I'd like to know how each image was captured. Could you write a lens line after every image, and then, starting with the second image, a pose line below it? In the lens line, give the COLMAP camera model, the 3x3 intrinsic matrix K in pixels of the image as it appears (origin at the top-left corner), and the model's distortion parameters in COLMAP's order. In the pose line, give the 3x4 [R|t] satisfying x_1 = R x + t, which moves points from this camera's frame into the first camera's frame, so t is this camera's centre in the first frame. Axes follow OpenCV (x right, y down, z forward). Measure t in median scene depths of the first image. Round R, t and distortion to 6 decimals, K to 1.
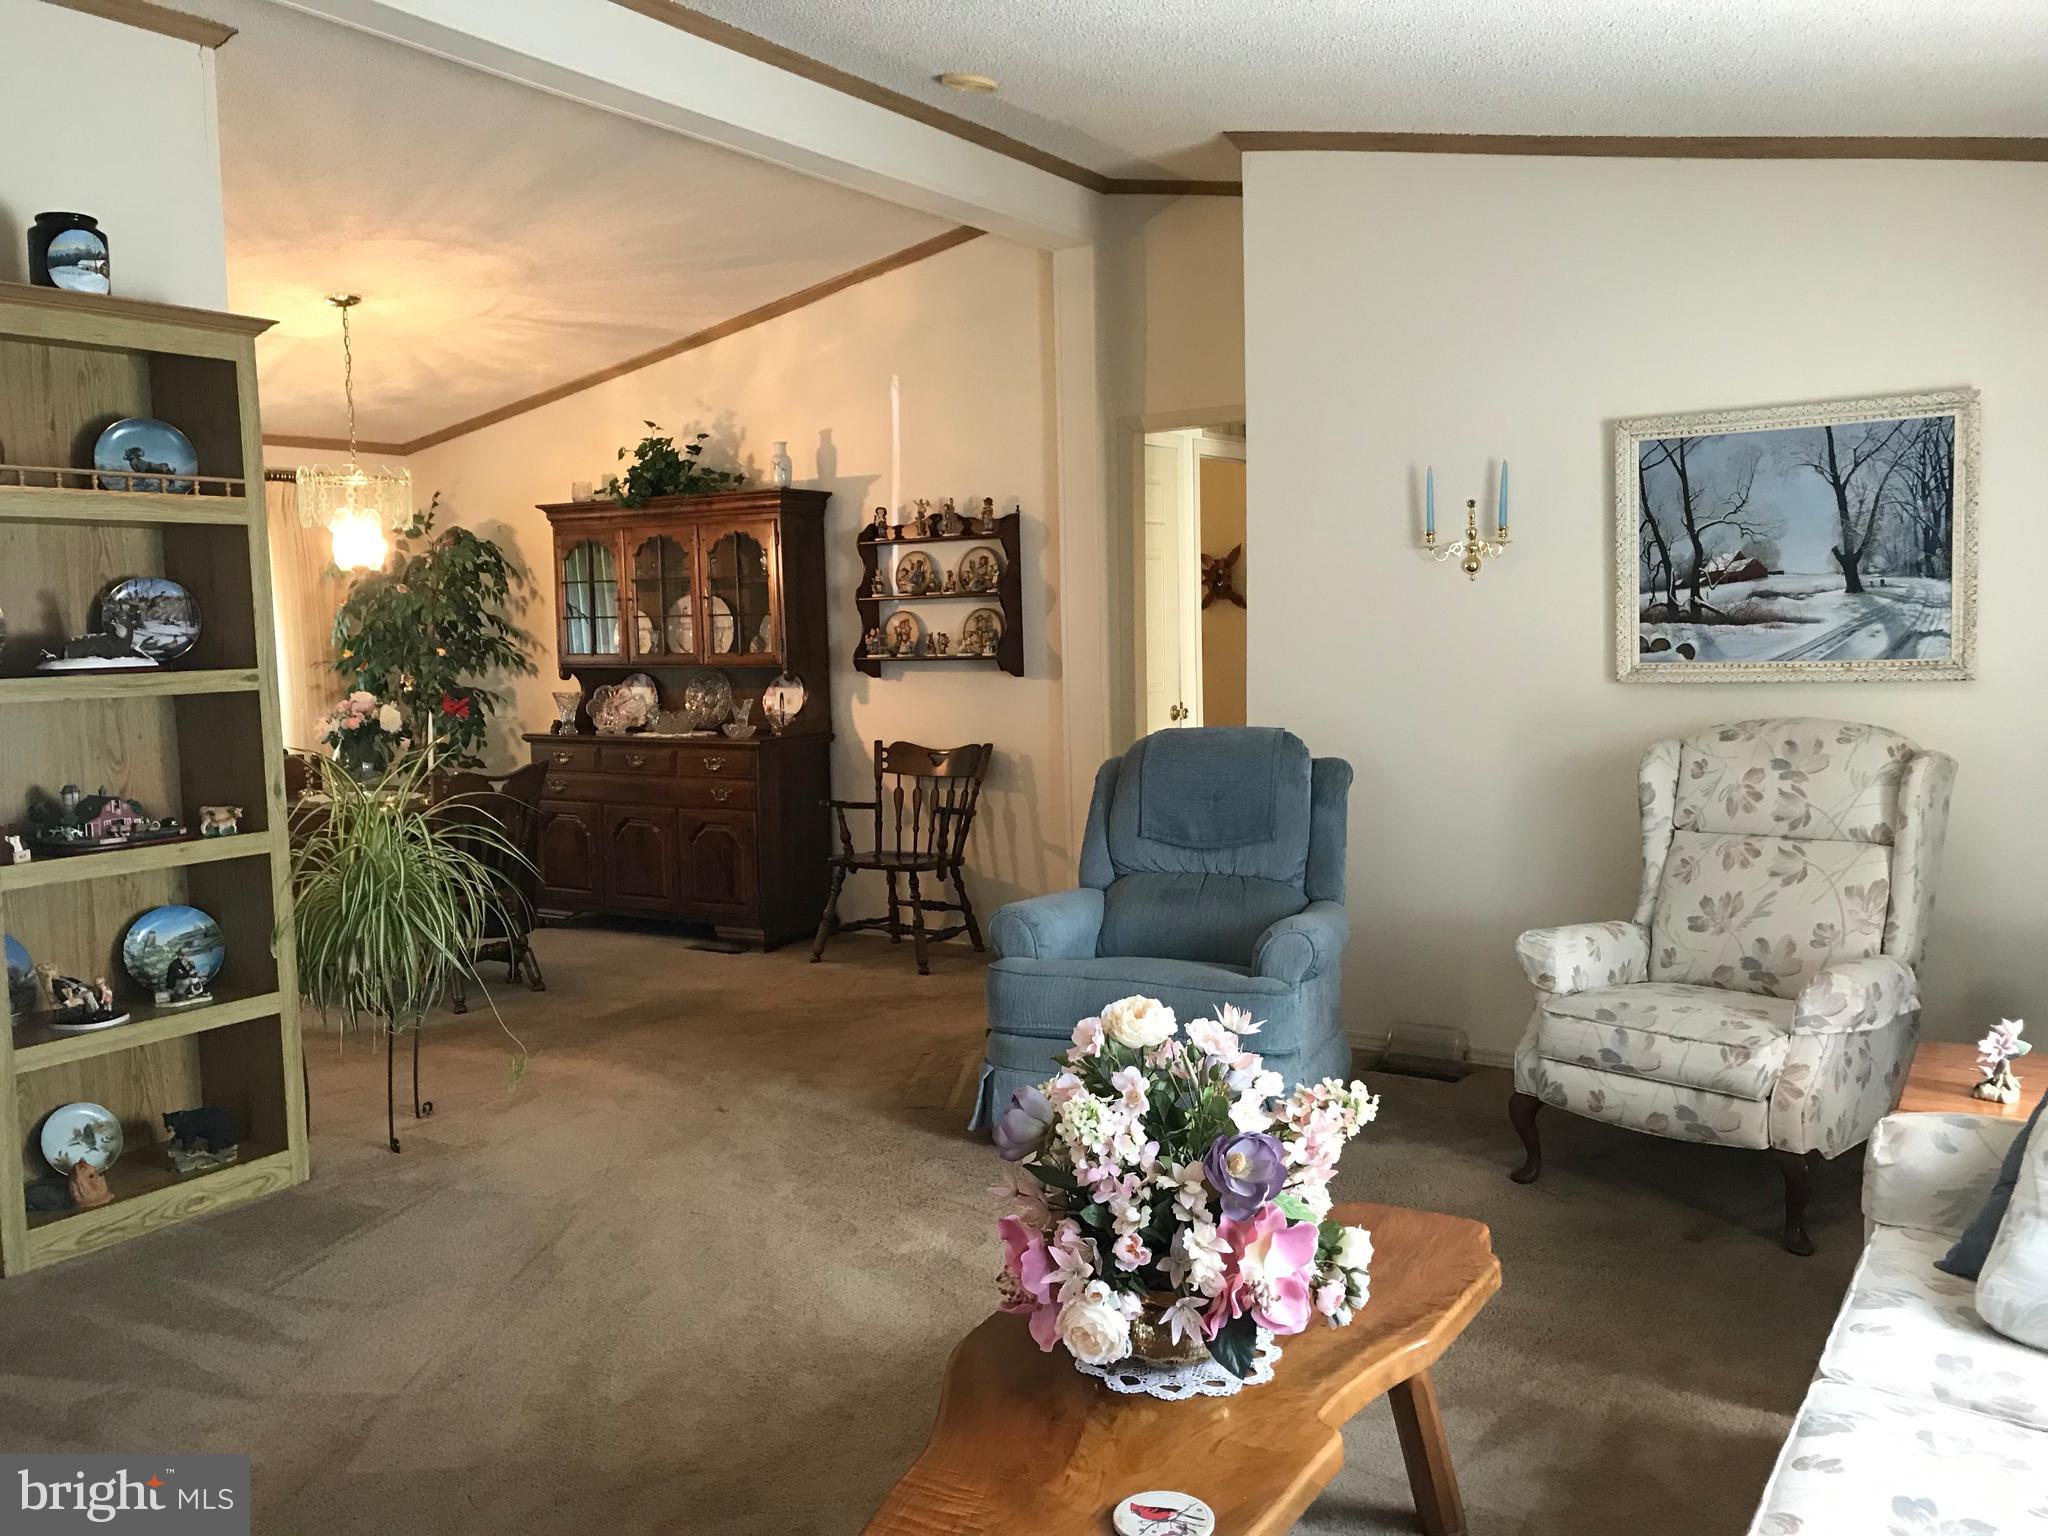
lens RADIAL K [[1679.3, 0, 1029.7], [0, 1679.3, 756.6], [0, 0, 1]] dist [0.046198, -0.050272]
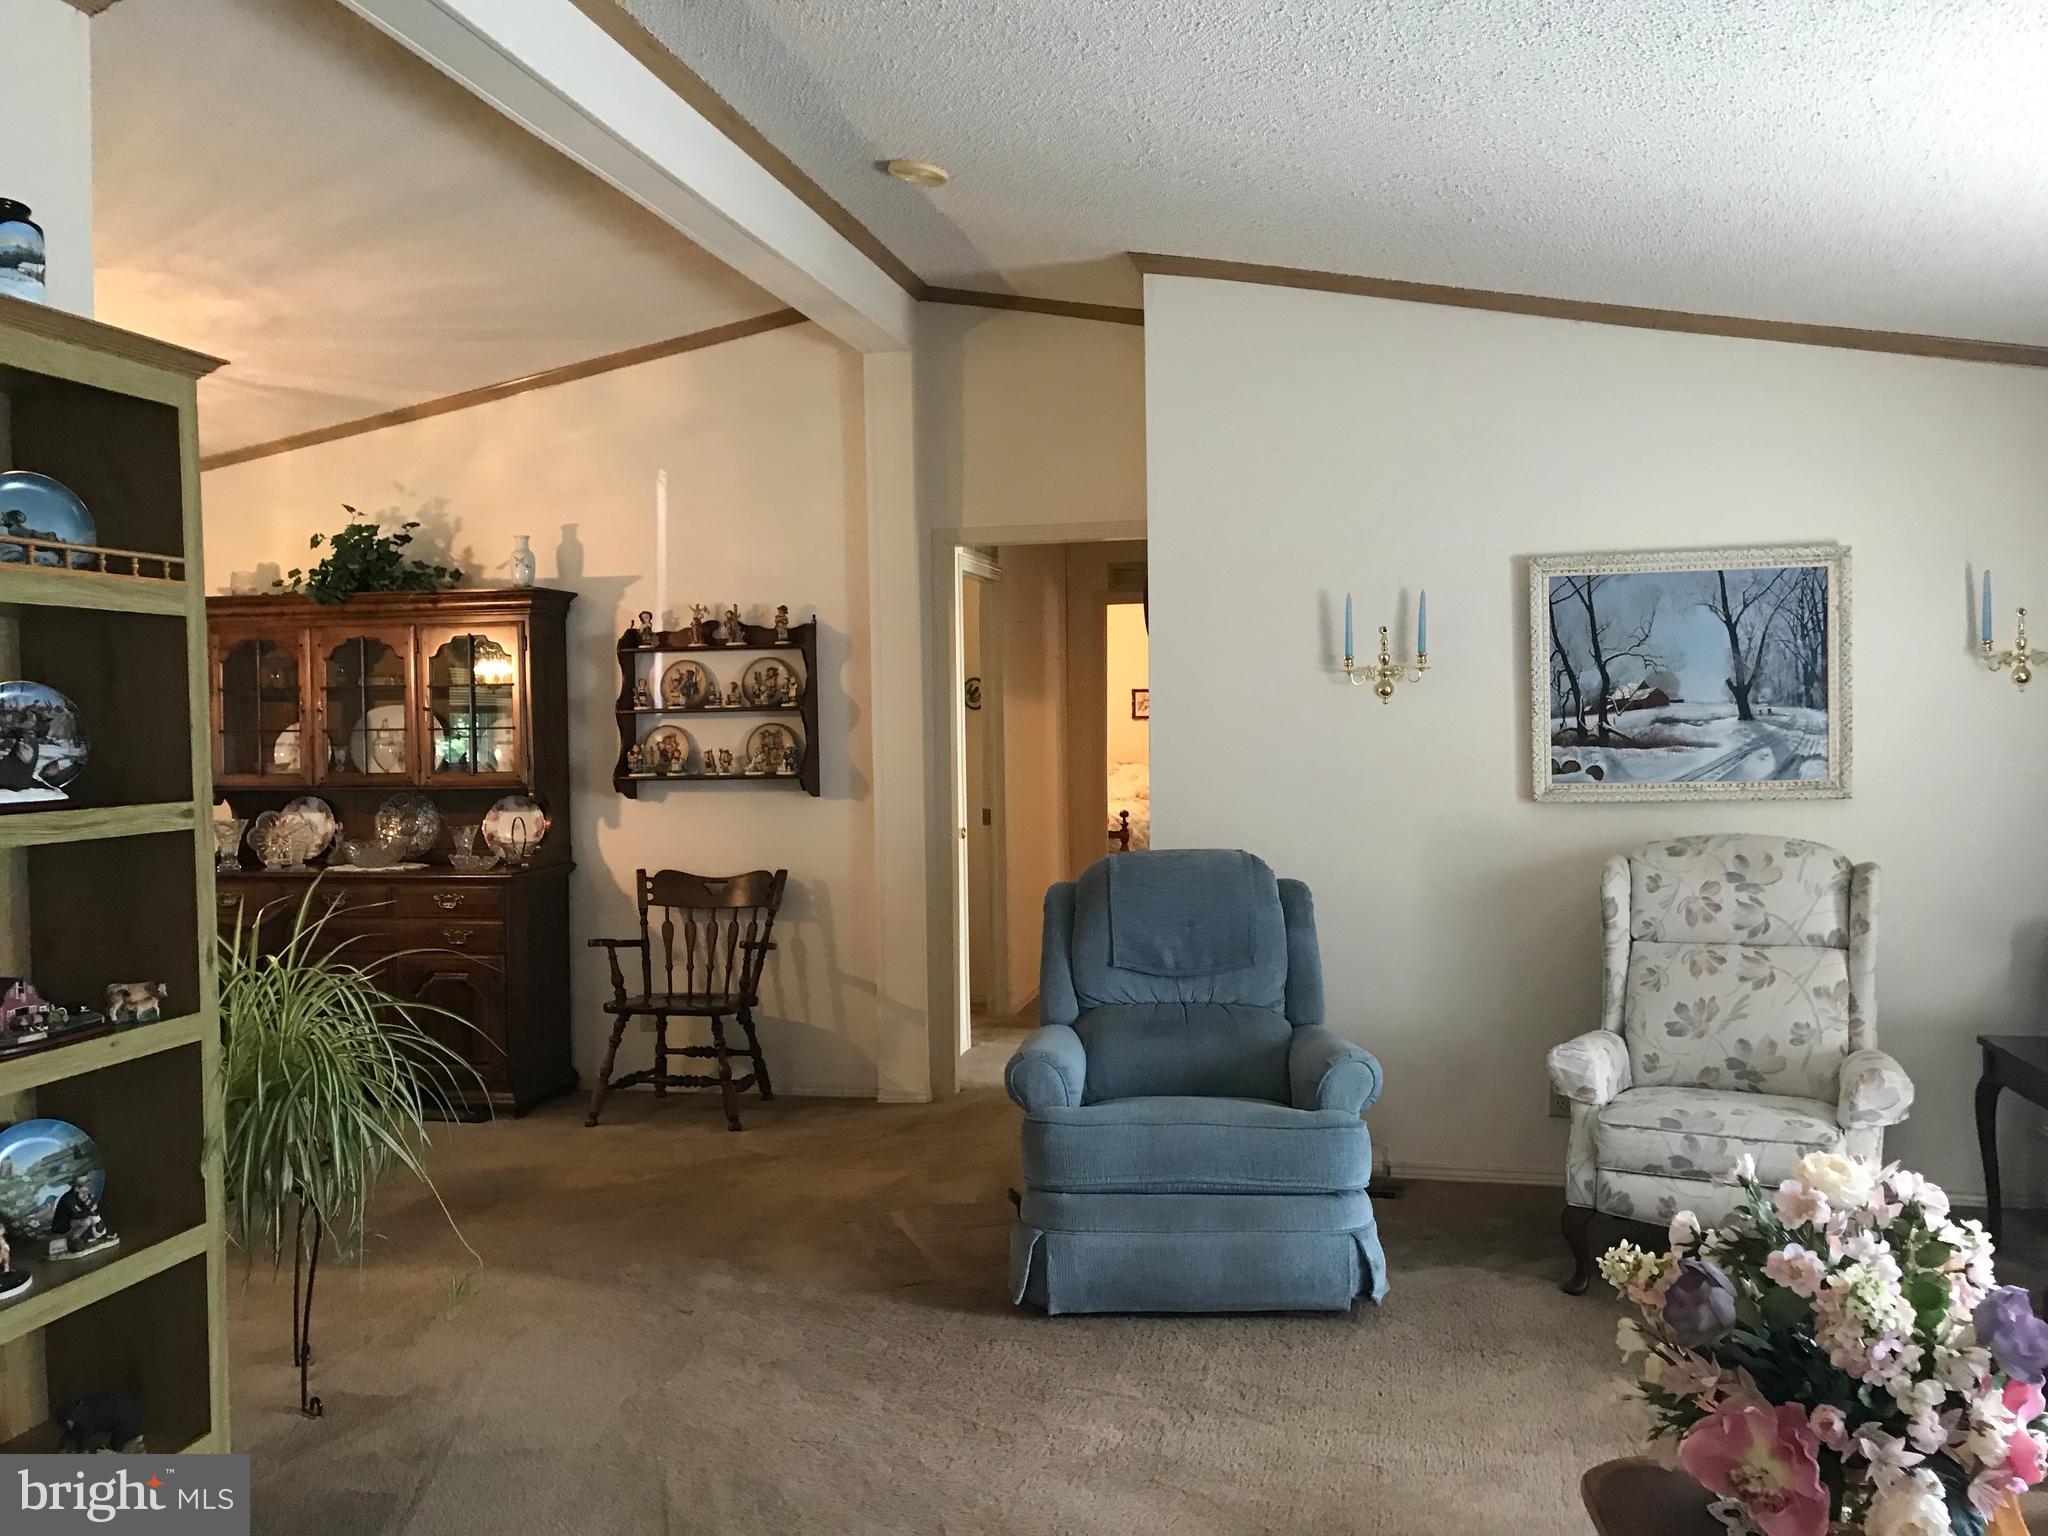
lens RADIAL K [[1679.3, 0, 1037.9], [0, 1679.3, 759.1], [0, 0, 1]] dist [0.046198, -0.050272]
pose [[0.934752, 0.000488, 0.355300, -0.342891], [0.022515, 0.997908, -0.060605, -0.014499], [-0.354586, 0.064651, 0.932786, 0.129999]]
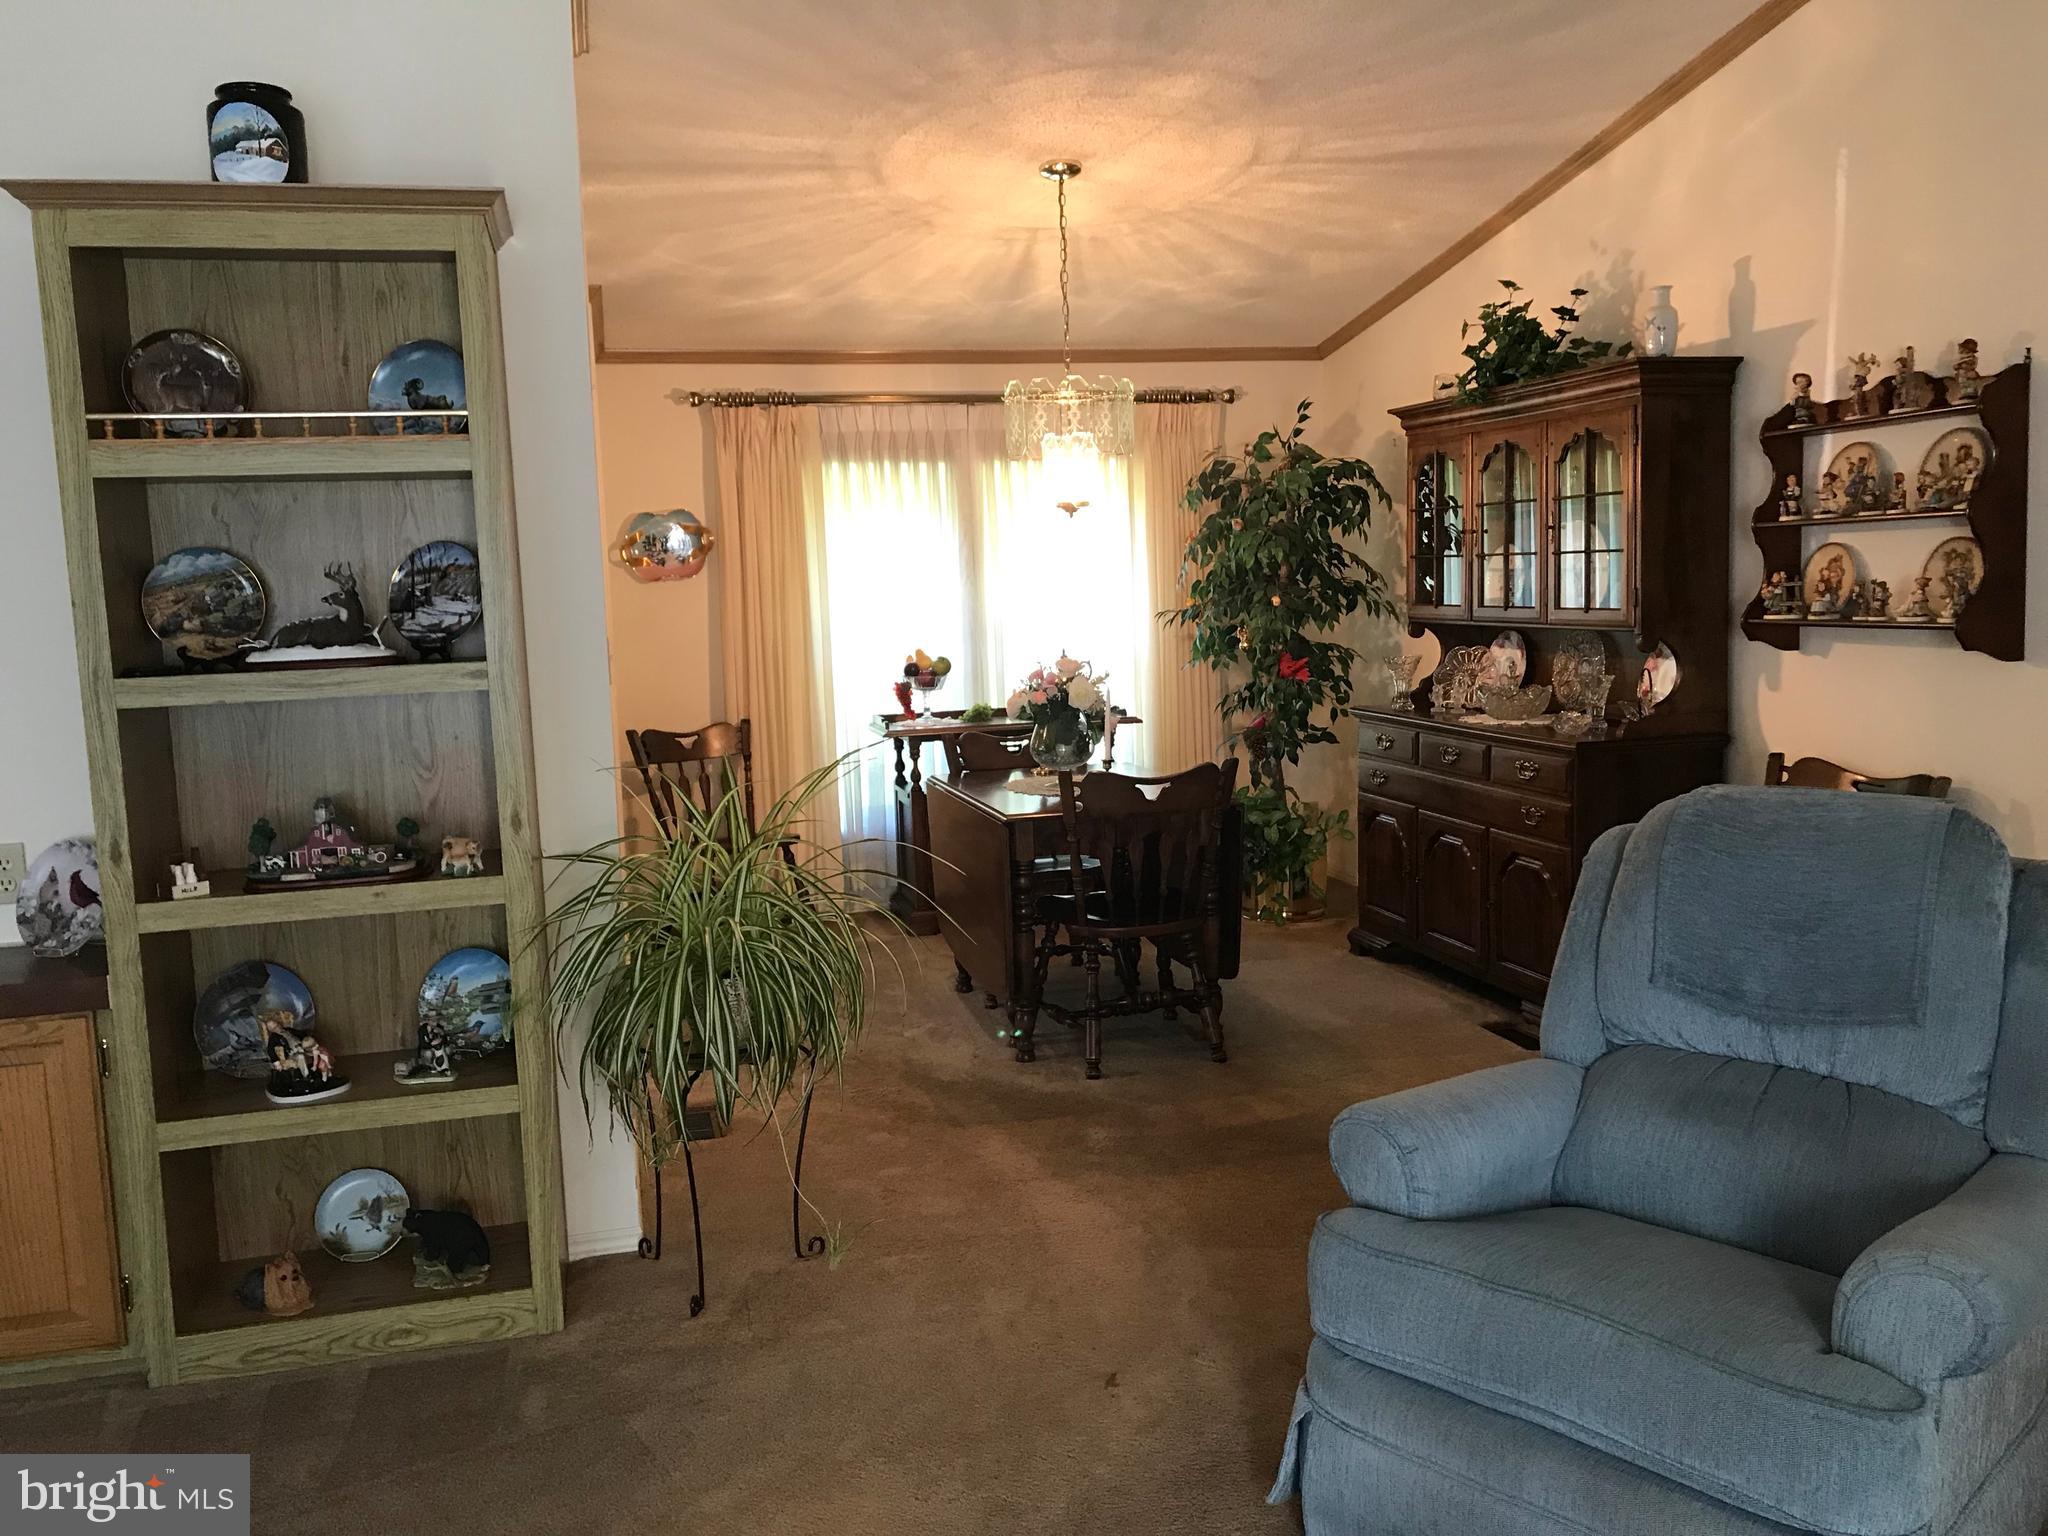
lens RADIAL K [[1679.3, 0, 1022.8], [0, 1679.3, 753.1], [0, 0, 1]] dist [0.046198, -0.050272]
pose [[0.726073, 0.071592, -0.683881, 0.218628], [-0.037544, 0.997209, 0.064532, -0.063929], [0.686592, -0.021179, 0.726735, 0.569968]]
